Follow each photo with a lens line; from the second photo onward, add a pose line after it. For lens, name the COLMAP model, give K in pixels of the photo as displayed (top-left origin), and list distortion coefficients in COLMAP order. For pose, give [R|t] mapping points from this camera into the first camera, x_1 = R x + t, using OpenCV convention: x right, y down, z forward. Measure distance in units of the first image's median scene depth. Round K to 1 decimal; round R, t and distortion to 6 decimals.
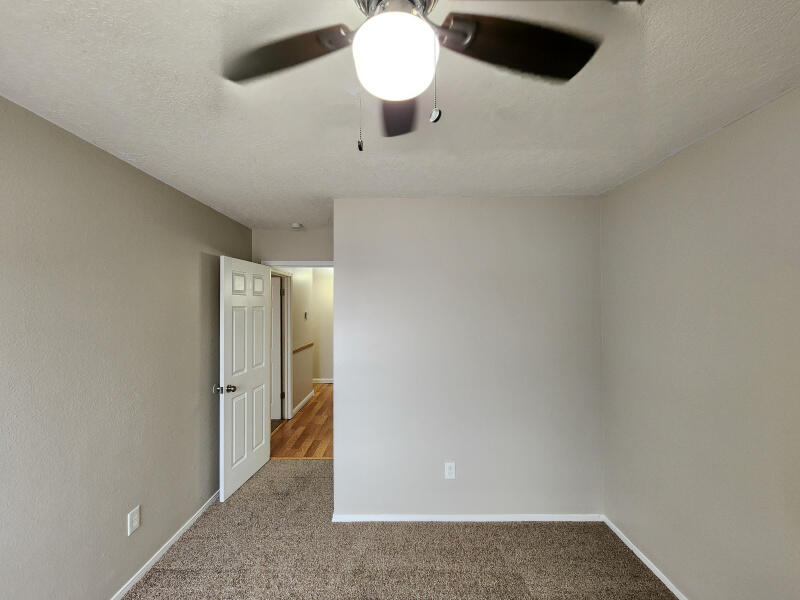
lens RADIAL K [[328.9, 0, 399.8], [0, 328.9, 301.2], [0, 0, 1]] dist [-0.002448, 0.001280]
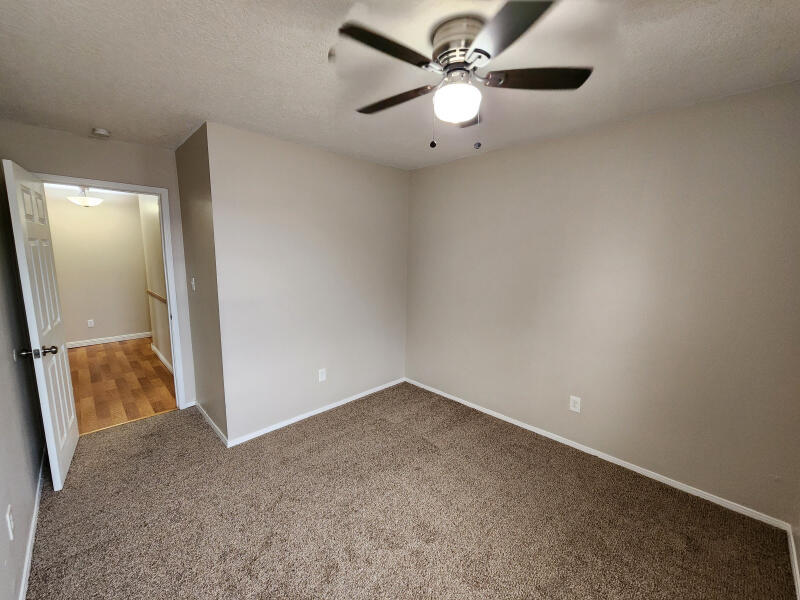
lens RADIAL K [[328.9, 0, 397.7], [0, 328.9, 296.7], [0, 0, 1]] dist [-0.002448, 0.001280]
pose [[0.715392, -0.088121, 0.693145, -0.492113], [-0.024774, 0.988193, 0.151199, 0.015432], [-0.698284, -0.125339, 0.704762, -0.065545]]
